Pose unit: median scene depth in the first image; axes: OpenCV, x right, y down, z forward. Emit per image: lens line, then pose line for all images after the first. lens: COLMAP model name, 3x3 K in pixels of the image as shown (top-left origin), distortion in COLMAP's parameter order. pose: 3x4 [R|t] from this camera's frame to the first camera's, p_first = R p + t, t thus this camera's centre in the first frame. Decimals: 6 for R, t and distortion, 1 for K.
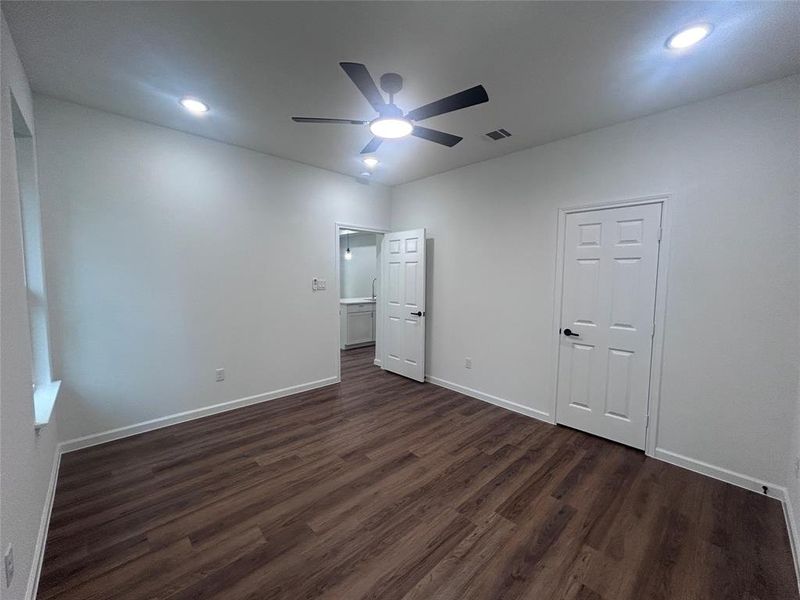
lens RADIAL K [[321.1, 0, 400.7], [0, 321.1, 299.1], [0, 0, 1]] dist [0.001761, -0.000580]
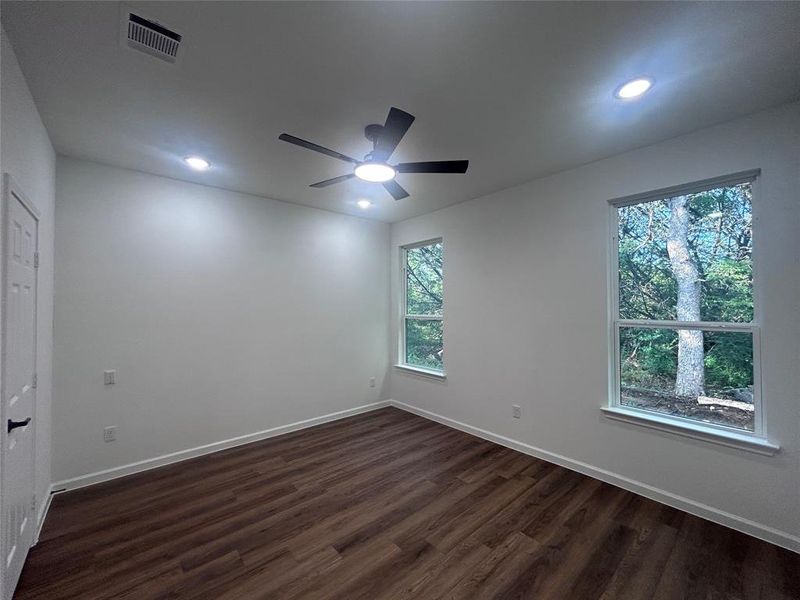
lens RADIAL K [[321.1, 0, 402.3], [0, 321.1, 301.3], [0, 0, 1]] dist [0.001761, -0.000580]
pose [[-0.999229, -0.007794, 0.038488, -0.154386], [-0.005143, 0.997637, 0.068516, -0.173967], [-0.038931, 0.068265, -0.996907, 1.946167]]
